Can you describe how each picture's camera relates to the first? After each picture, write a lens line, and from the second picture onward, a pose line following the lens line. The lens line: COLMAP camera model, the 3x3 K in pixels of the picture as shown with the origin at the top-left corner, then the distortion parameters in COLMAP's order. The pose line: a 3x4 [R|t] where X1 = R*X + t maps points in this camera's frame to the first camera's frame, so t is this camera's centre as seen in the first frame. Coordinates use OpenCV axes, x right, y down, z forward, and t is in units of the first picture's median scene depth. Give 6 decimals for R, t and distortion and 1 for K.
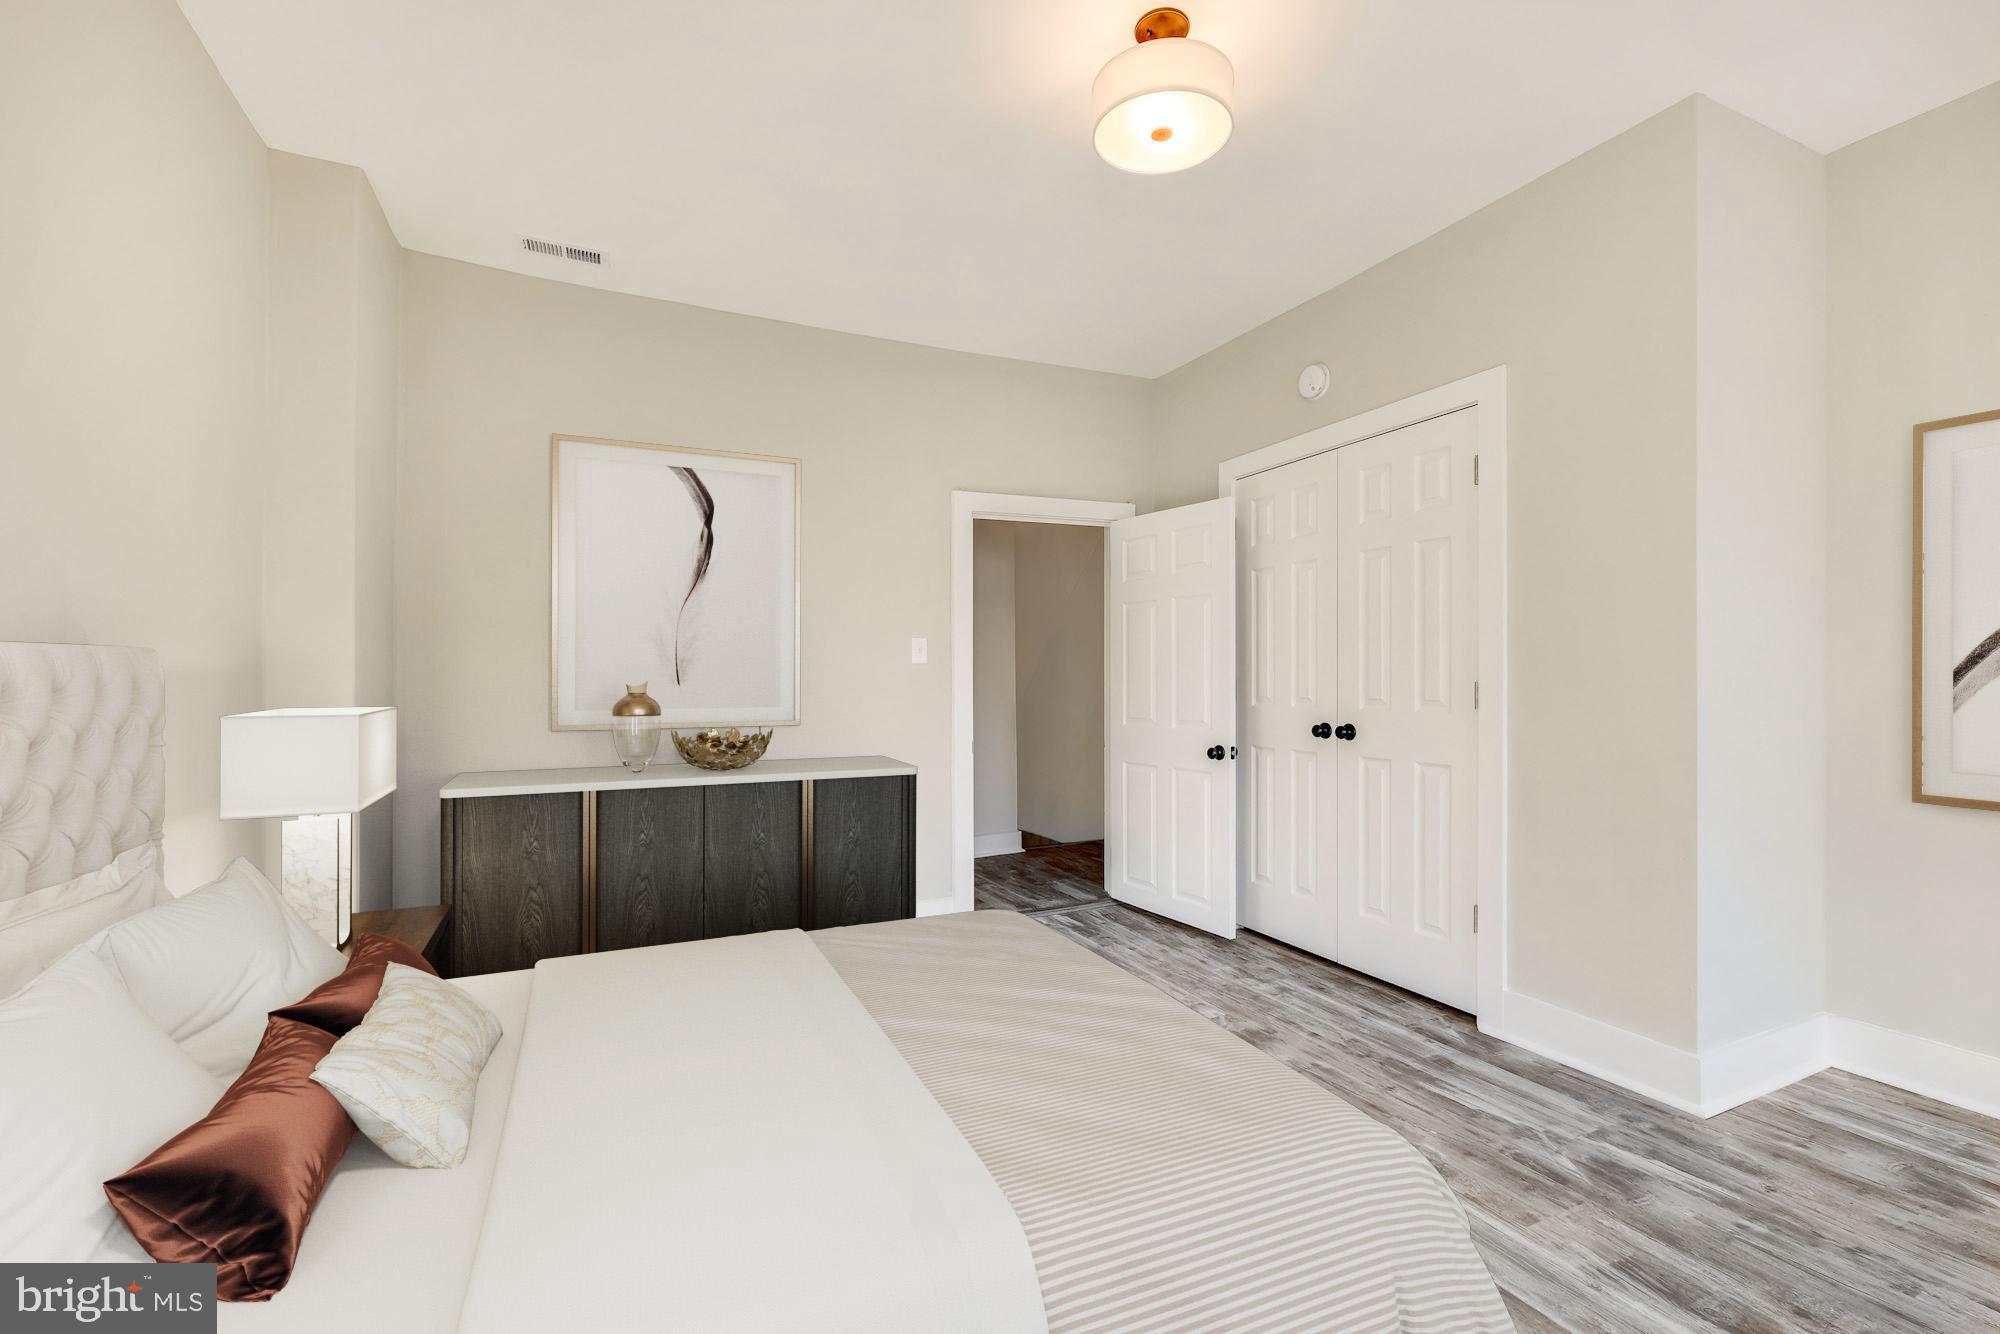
lens RADIAL K [[879.7, 0, 1002.5], [0, 879.7, 685.4], [0, 0, 1]] dist [-0.001534, -0.000258]
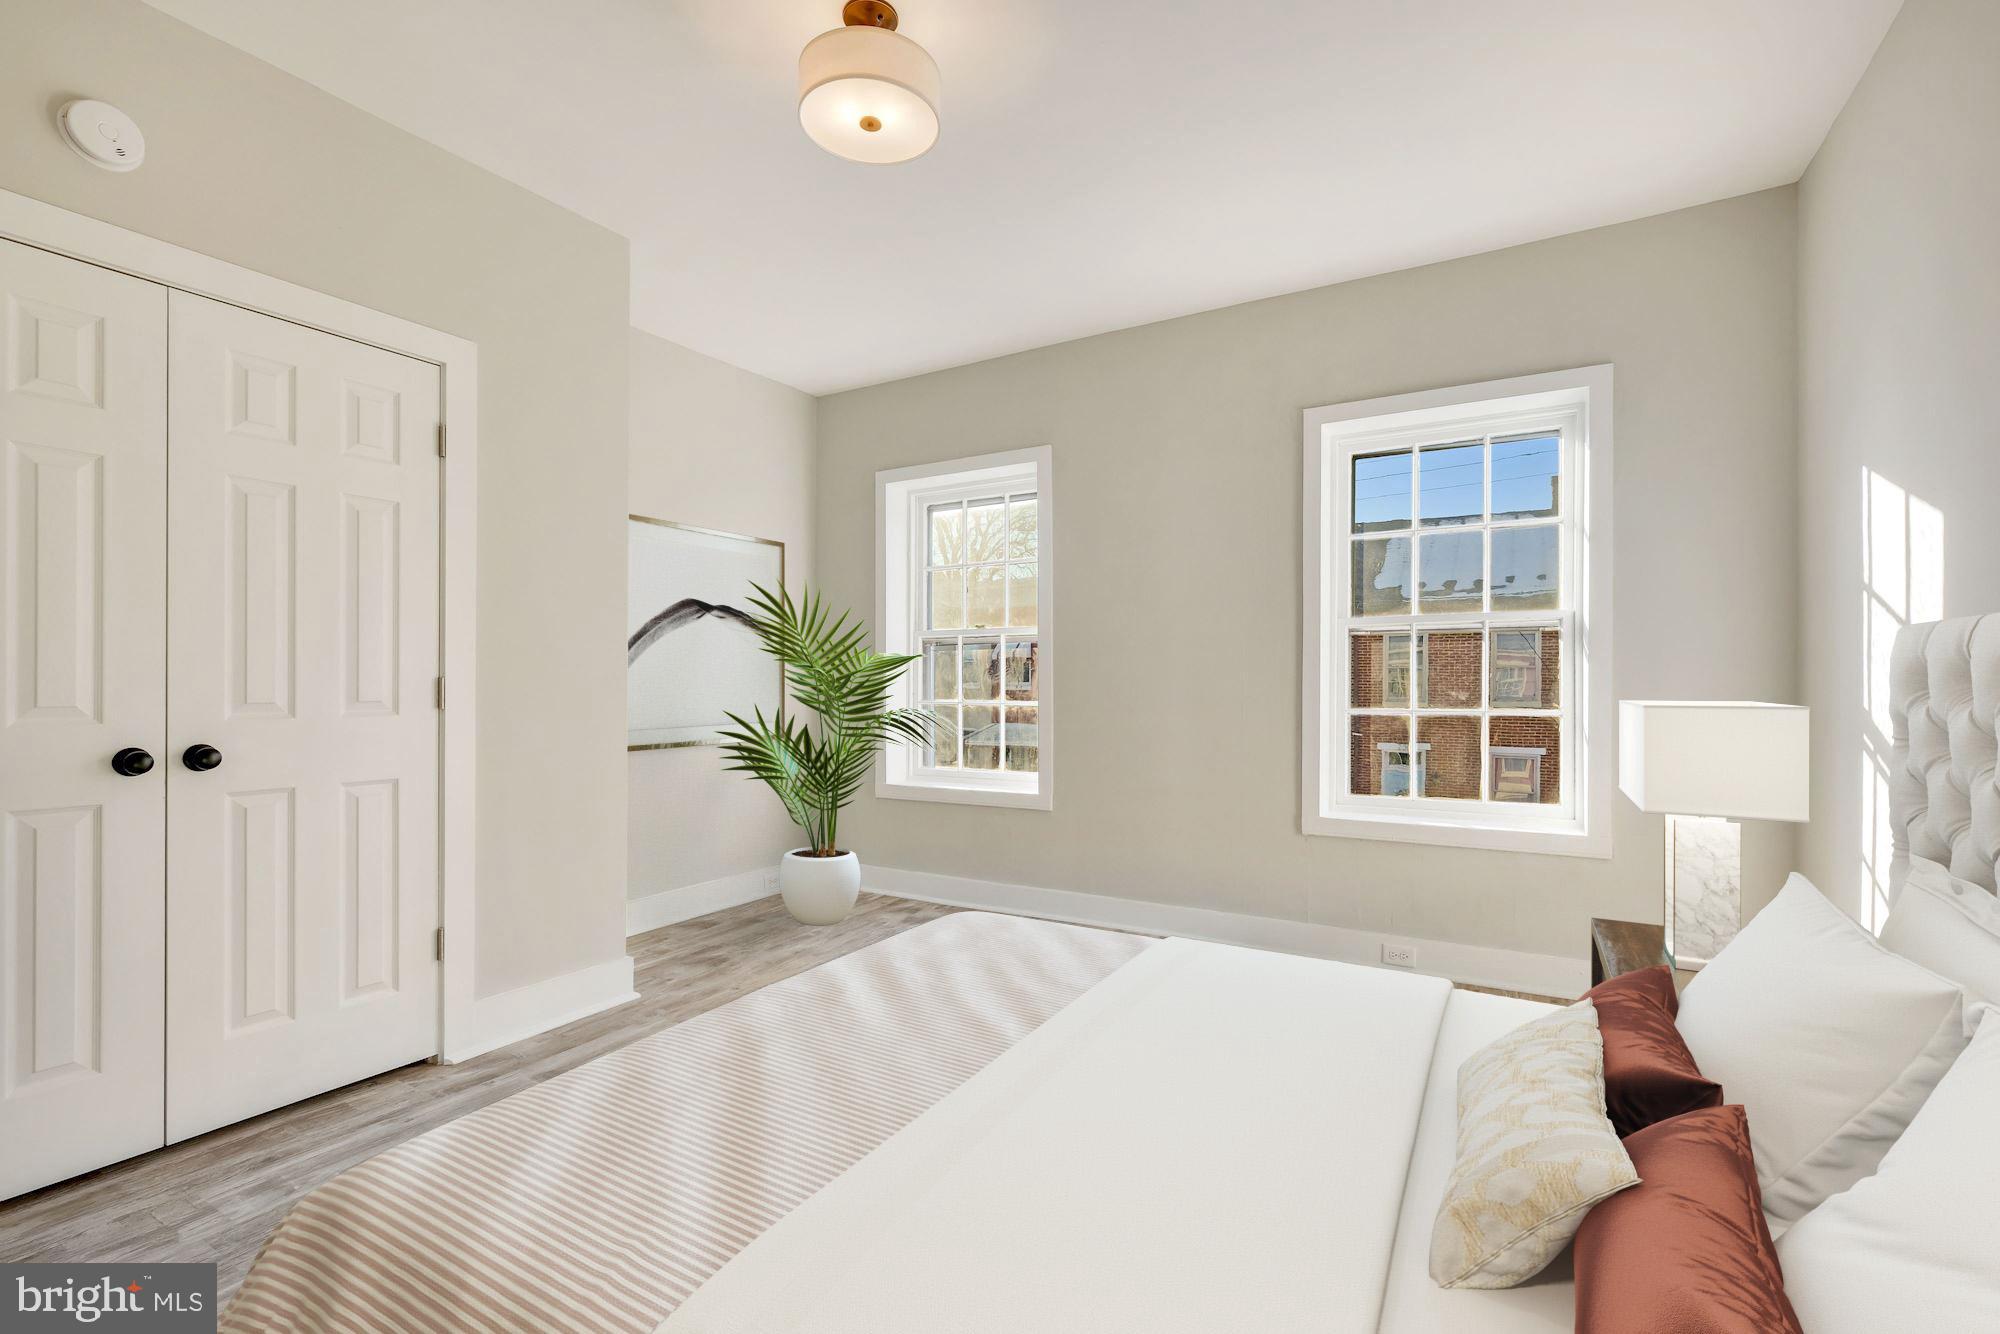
lens RADIAL K [[879.7, 0, 1002.5], [0, 879.7, 685.4], [0, 0, 1]] dist [-0.001534, -0.000258]
pose [[-0.576550, 0.002411, 0.817059, -0.521078], [0.002847, 0.999996, -0.000941, 0.006104], [-0.817057, 0.001784, -0.576554, 1.057236]]
